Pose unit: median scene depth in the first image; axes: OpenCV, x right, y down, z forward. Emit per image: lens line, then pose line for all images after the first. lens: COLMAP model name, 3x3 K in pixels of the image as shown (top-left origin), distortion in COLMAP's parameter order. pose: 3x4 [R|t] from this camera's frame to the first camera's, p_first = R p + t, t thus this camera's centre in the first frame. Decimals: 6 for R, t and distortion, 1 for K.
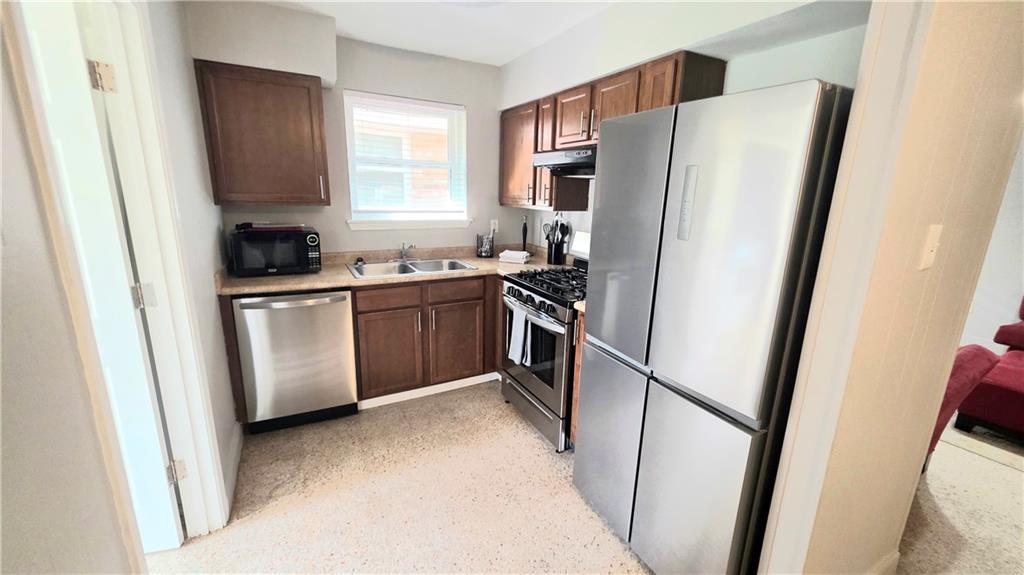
lens RADIAL K [[408.7, 0, 514.8], [0, 408.7, 288.2], [0, 0, 1]] dist [0.006063, -0.002316]
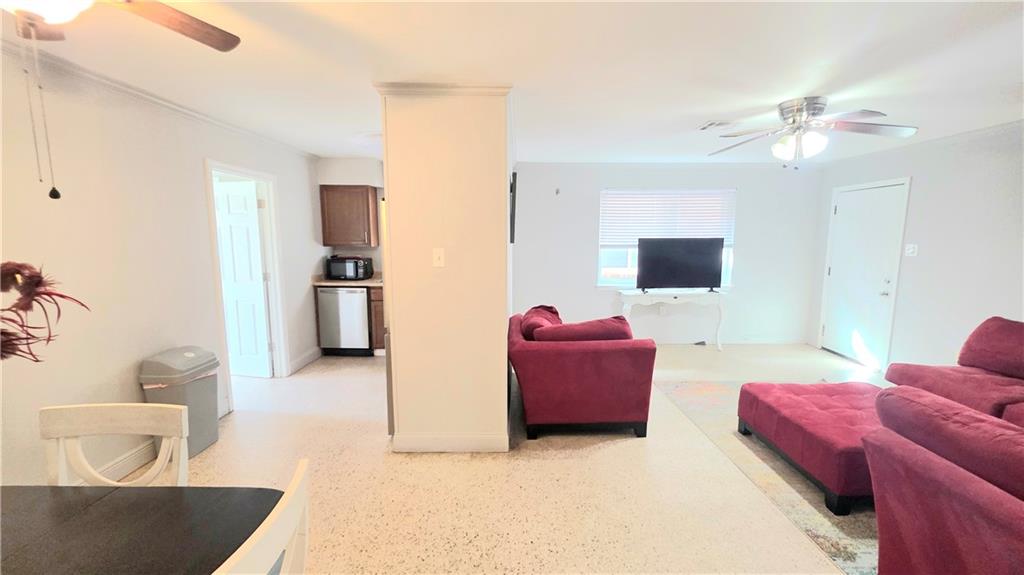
lens RADIAL K [[408.7, 0, 516.9], [0, 408.7, 285.6], [0, 0, 1]] dist [0.006063, -0.002316]
pose [[0.877388, 0.036156, -0.478418, 1.102398], [-0.091669, 0.991419, -0.093189, 0.103668], [0.470944, 0.125619, 0.873173, -0.360616]]
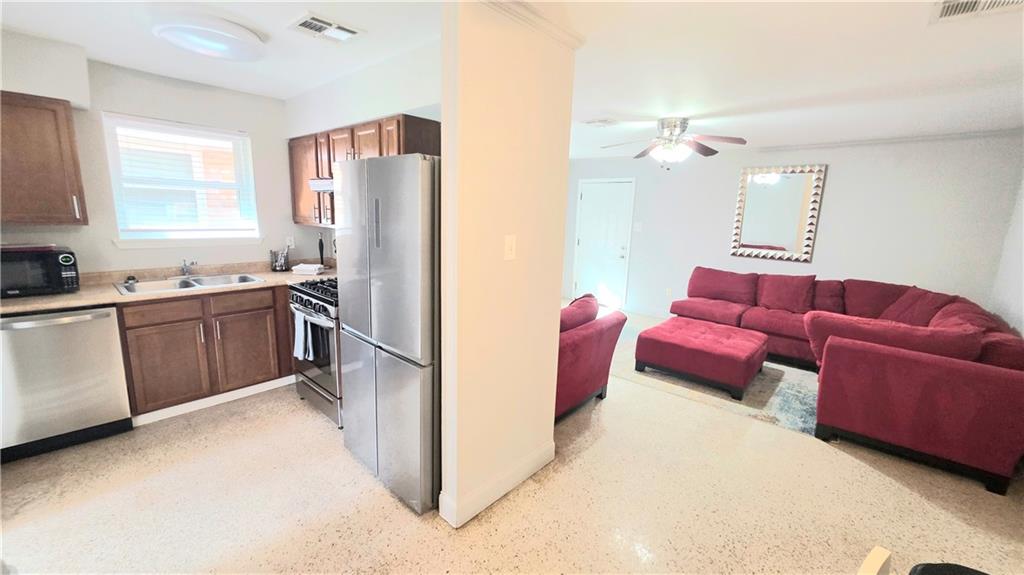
lens RADIAL K [[408.7, 0, 513.3], [0, 408.7, 288.2], [0, 0, 1]] dist [0.006063, -0.002316]
pose [[0.941454, -0.057391, 0.332221, 0.187019], [0.070219, 0.997173, -0.026727, 0.053116], [-0.329748, 0.048490, 0.942823, -0.284421]]
